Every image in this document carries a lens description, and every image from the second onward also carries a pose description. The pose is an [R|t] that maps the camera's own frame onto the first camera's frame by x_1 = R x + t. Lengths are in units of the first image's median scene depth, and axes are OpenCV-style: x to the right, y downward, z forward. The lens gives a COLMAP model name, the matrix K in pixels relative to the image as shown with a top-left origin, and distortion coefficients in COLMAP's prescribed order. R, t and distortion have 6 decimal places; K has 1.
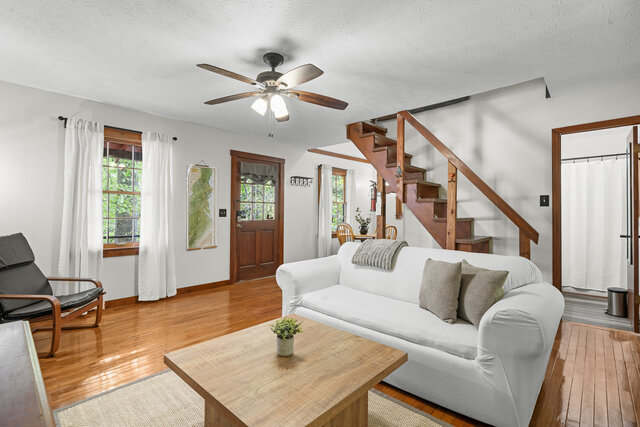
lens RADIAL K [[298.8, 0, 320.9], [0, 298.8, 207.5], [0, 0, 1]] dist [-0.004656, -0.000048]
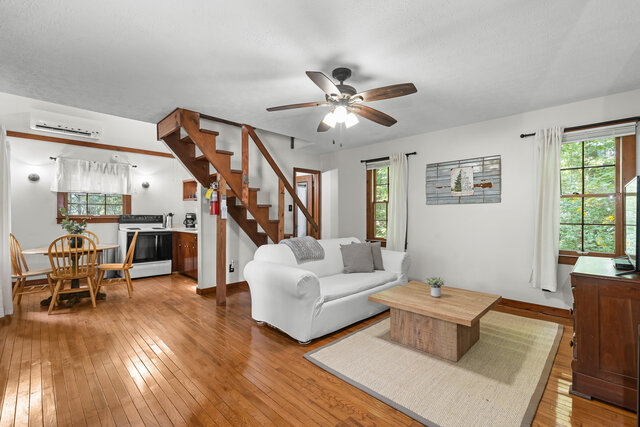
lens RADIAL K [[282.3, 0, 319.5], [0, 282.3, 214.6], [0, 0, 1]] dist [0.001901, -0.000012]
pose [[0.041815, -0.008066, 0.999093, -0.671361], [-0.021482, 0.999729, 0.008970, -0.002939], [-0.998894, -0.021837, 0.041631, 0.592688]]
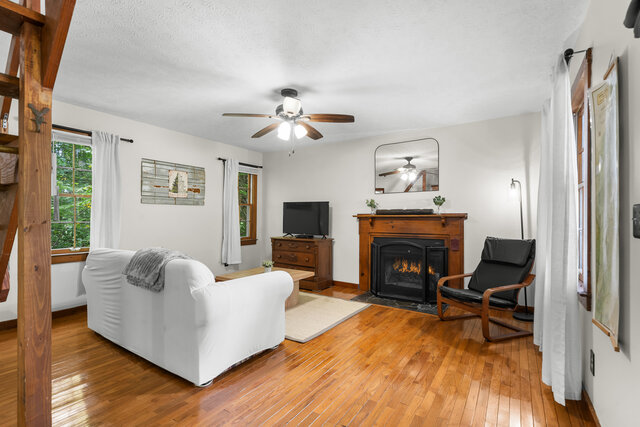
lens RADIAL K [[298.8, 0, 320.0], [0, 298.8, 217.6], [0, 0, 1]] dist [-0.004656, -0.000048]
pose [[-0.987135, -0.010548, -0.159543, -0.072250], [-0.007153, 0.999736, -0.021841, 0.024209], [0.159731, -0.020419, -0.986949, 1.263811]]
